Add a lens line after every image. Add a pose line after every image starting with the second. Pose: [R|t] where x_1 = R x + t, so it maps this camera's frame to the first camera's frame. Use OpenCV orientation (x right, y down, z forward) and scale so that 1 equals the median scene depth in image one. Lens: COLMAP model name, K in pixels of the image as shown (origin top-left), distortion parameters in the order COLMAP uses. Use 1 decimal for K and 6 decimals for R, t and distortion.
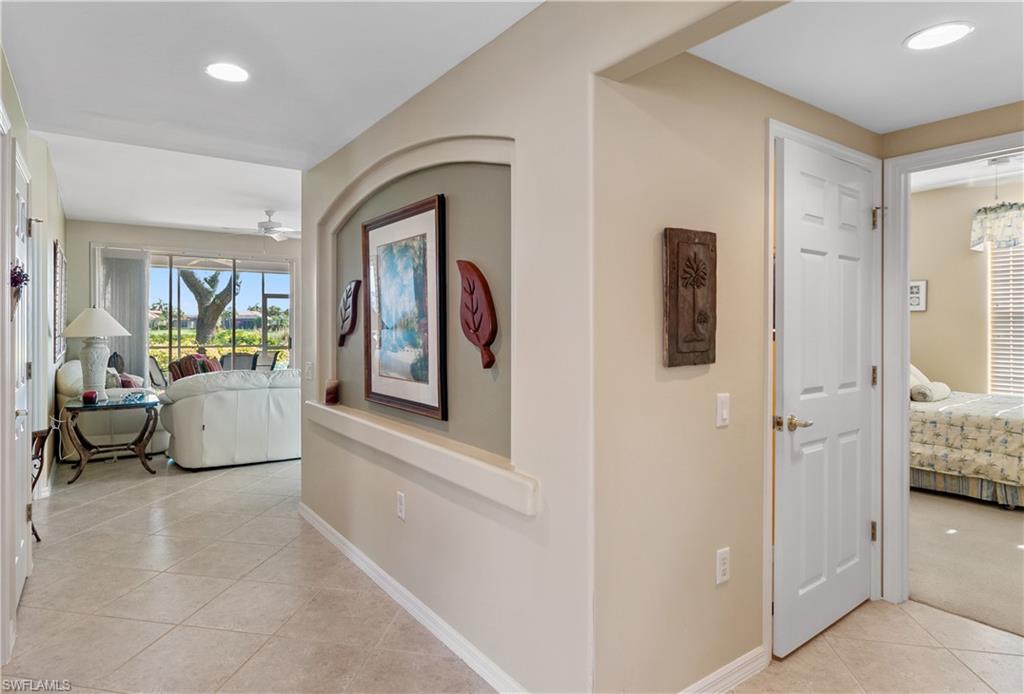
lens RADIAL K [[562.5, 0, 473.3], [0, 562.5, 320.9], [0, 0, 1]] dist [-0.003689, -0.001108]
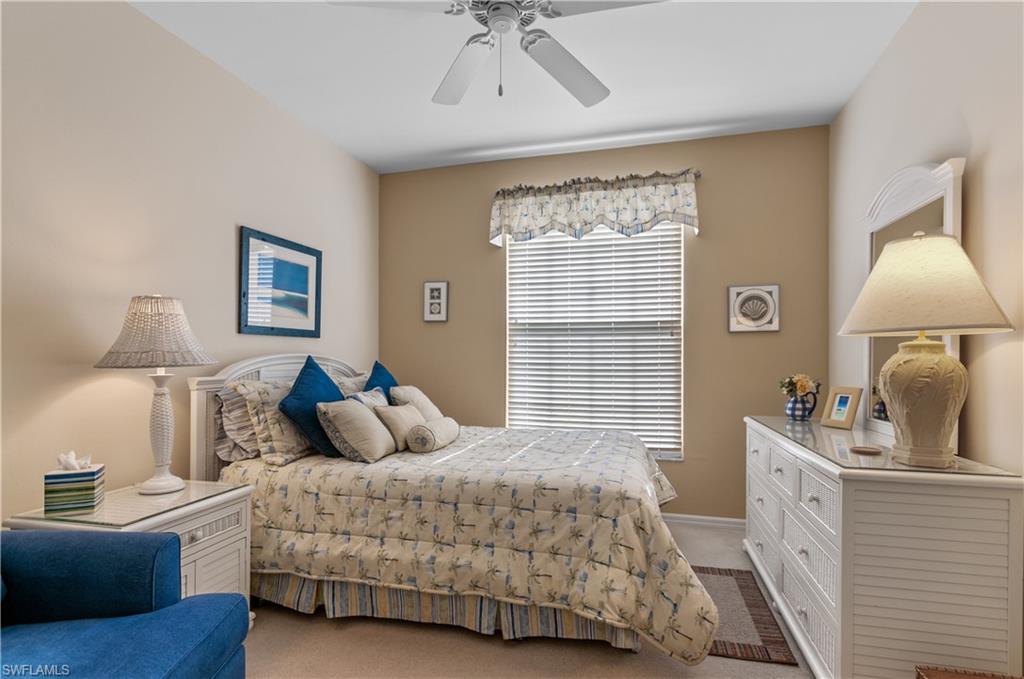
lens RADIAL K [[506.3, 0, 512.6], [0, 506.3, 364.0], [0, 0, 1]] dist [0.000843, 0.000138]
pose [[0.750631, -0.008616, 0.660665, 0.569724], [-0.001842, 0.999884, 0.015132, 0.041553], [-0.660719, -0.012575, 0.750528, 0.573461]]
